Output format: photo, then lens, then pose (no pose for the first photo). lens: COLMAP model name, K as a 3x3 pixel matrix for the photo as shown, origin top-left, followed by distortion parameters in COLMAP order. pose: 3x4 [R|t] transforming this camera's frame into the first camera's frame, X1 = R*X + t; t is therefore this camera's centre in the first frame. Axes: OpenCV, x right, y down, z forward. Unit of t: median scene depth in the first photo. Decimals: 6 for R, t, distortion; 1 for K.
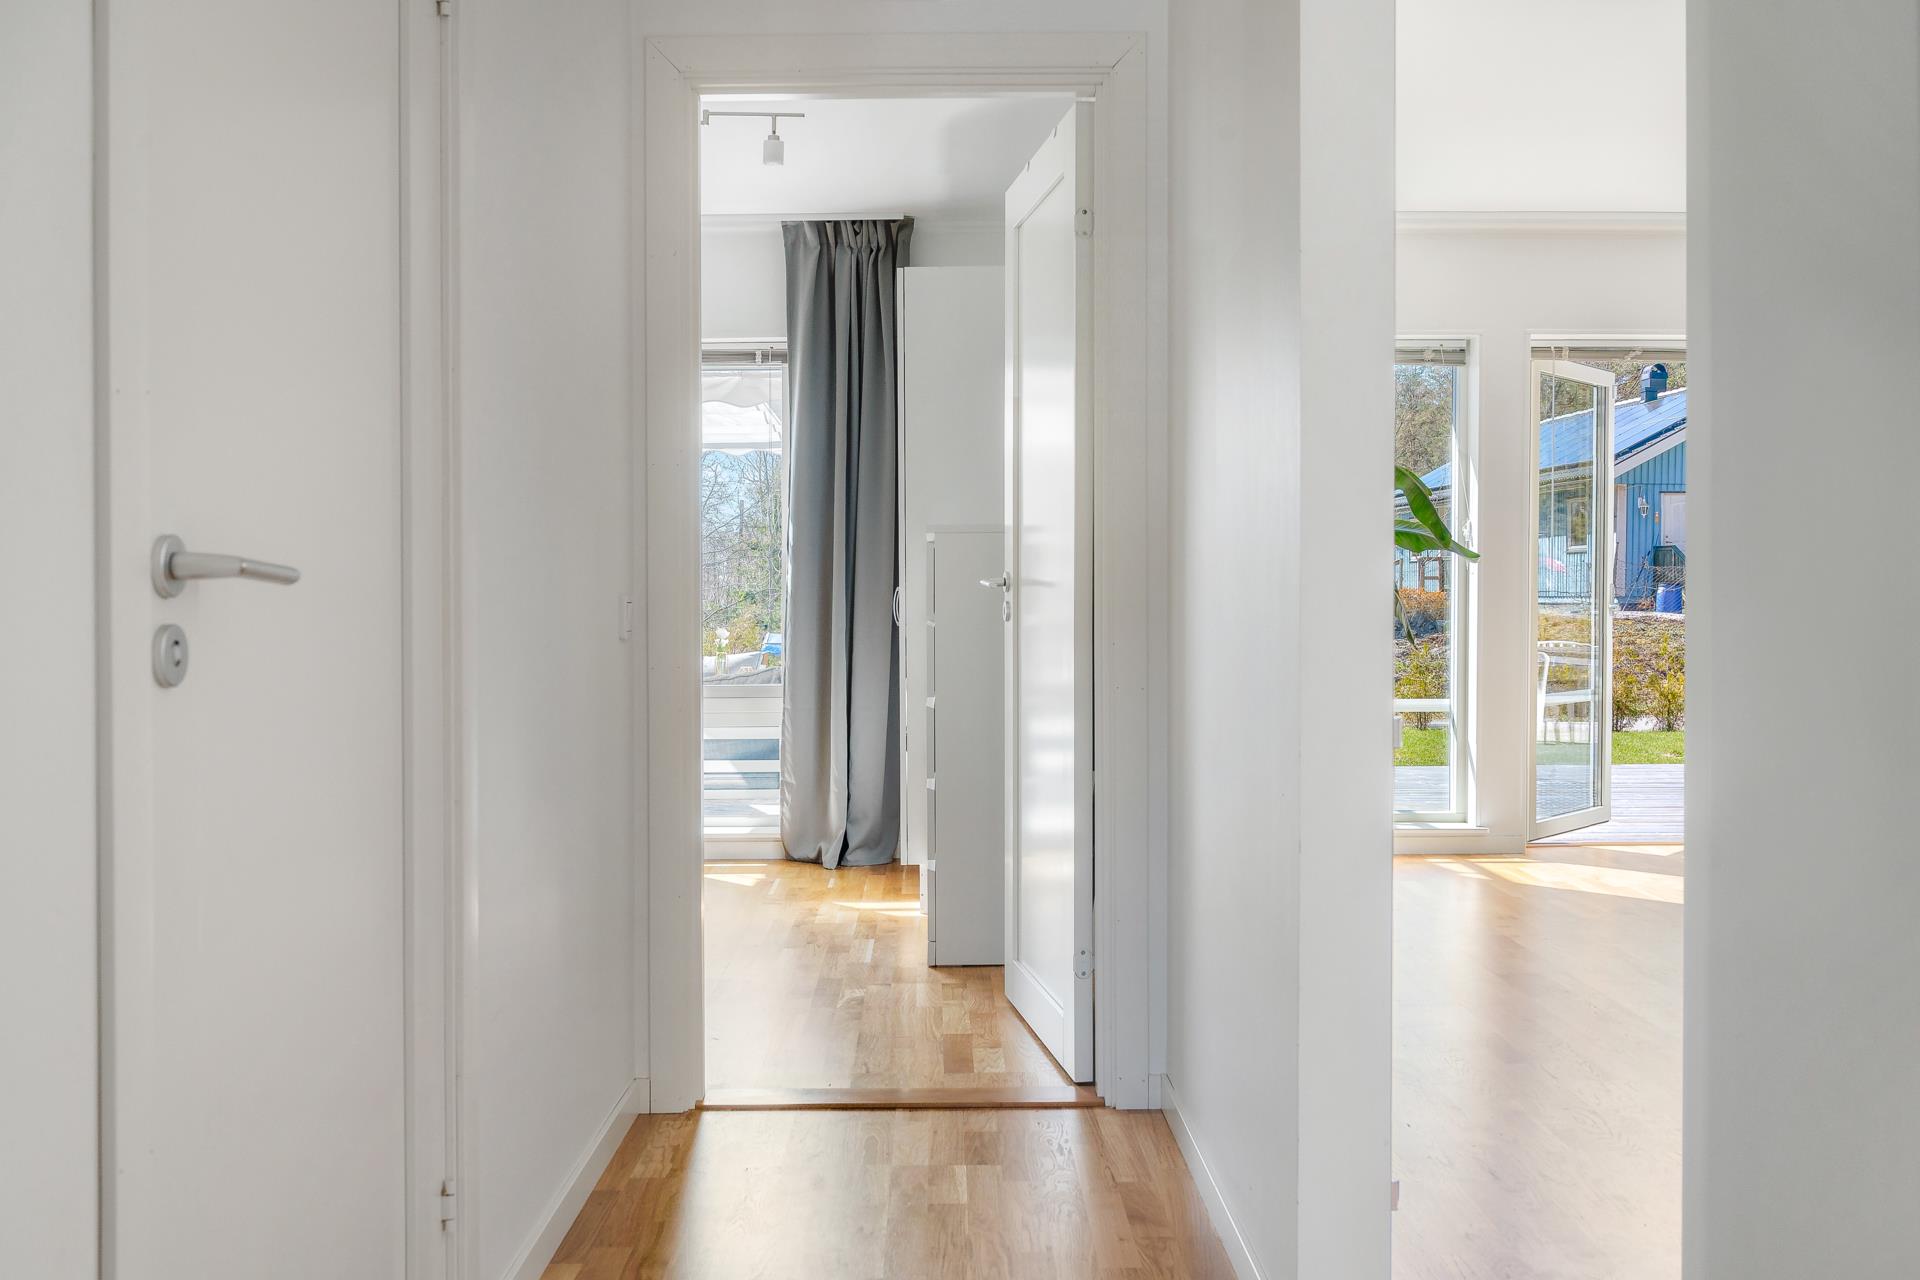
lens RADIAL K [[1779.8, 0, 967.9], [0, 1779.8, 638.5], [0, 0, 1]] dist [0.002119, 0.000000]
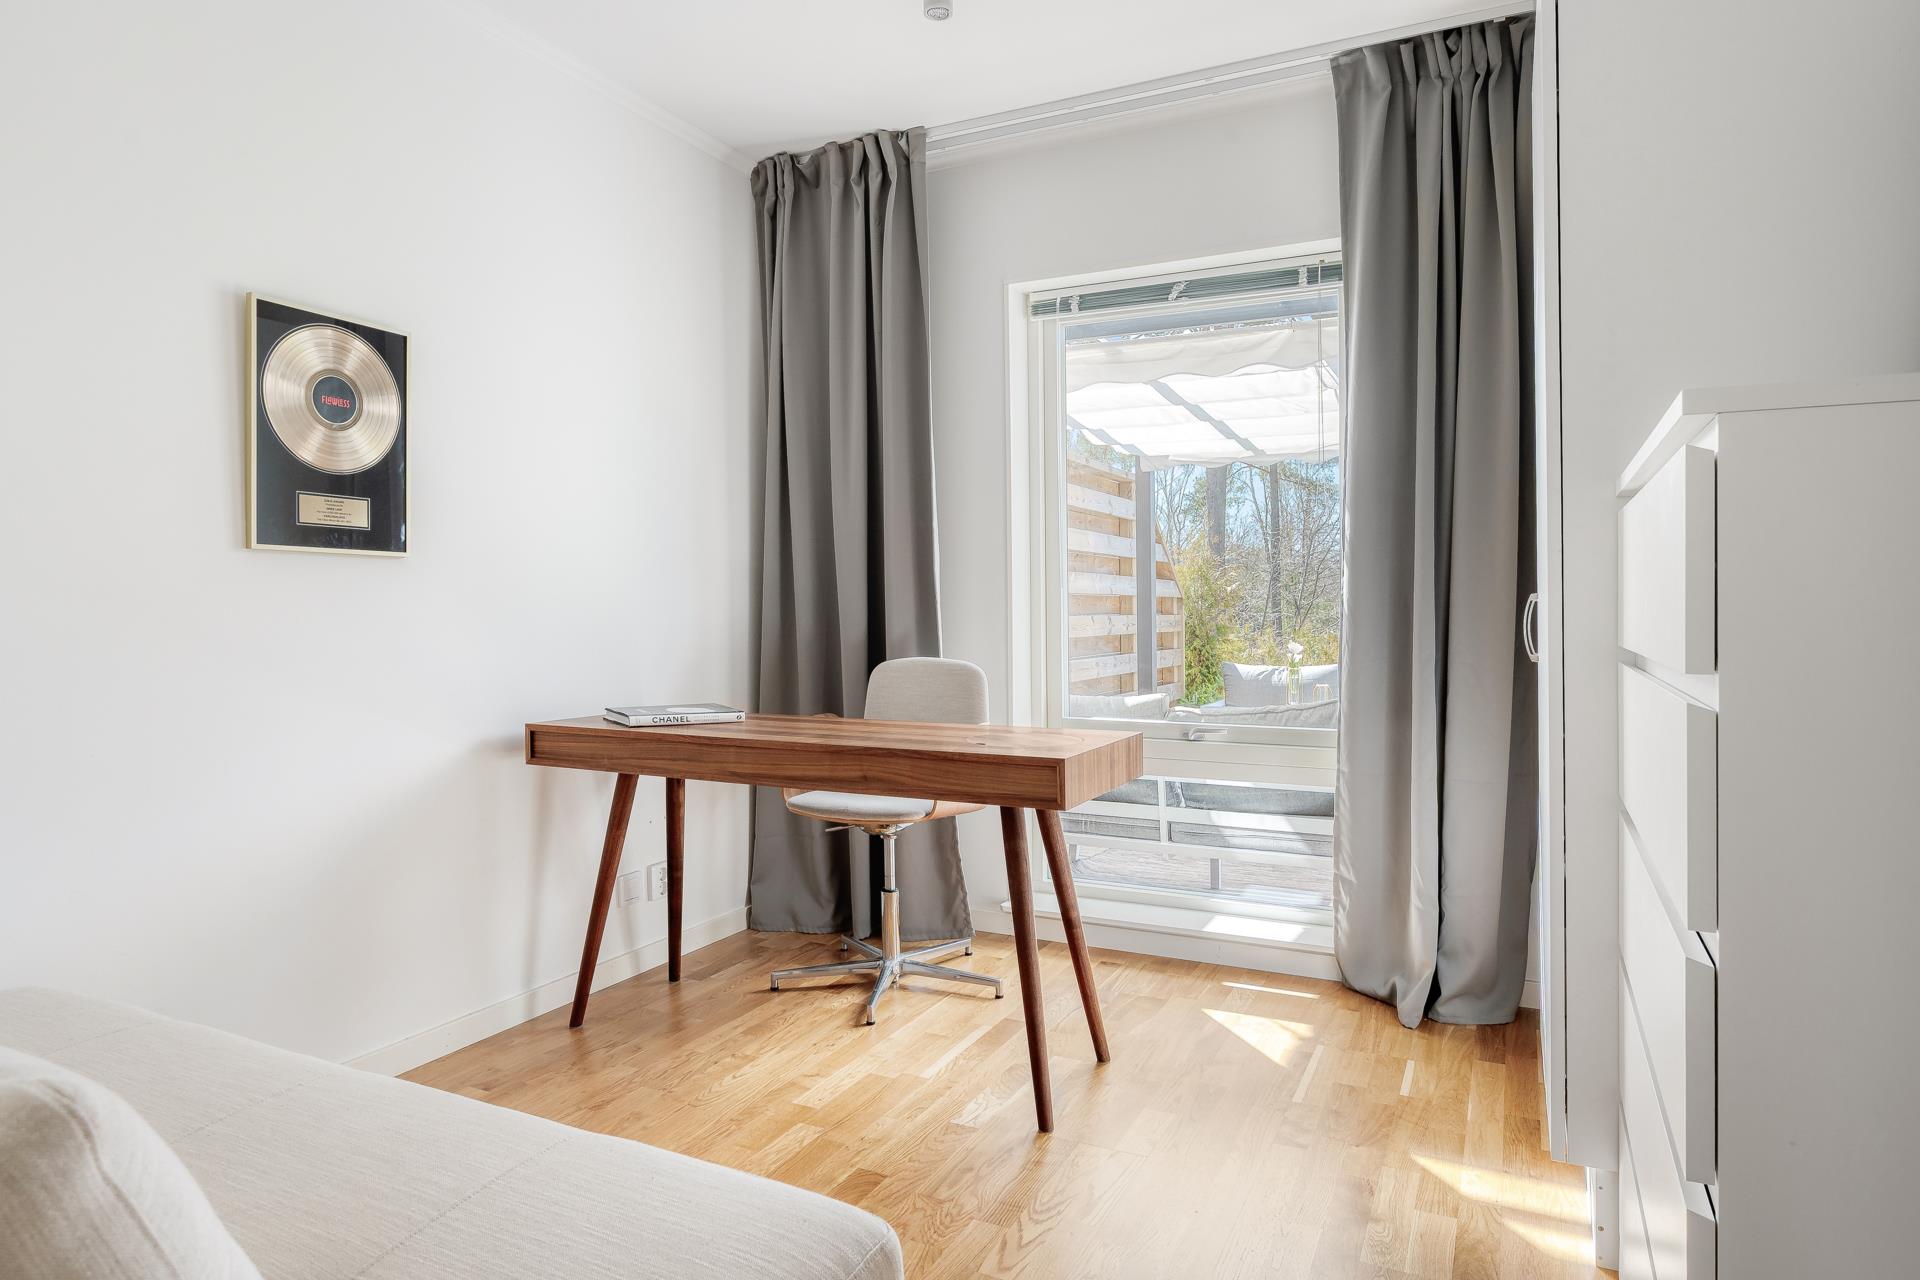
lens RADIAL K [[1157.7, 0, 921.3], [0, 1157.7, 591.1], [0, 0, 1]] dist [0.002302, 0.001464]
pose [[0.880477, -0.004742, -0.474066, -0.032522], [-0.011309, 0.999455, -0.031003, -0.015648], [0.473955, 0.032659, 0.879943, 0.530109]]
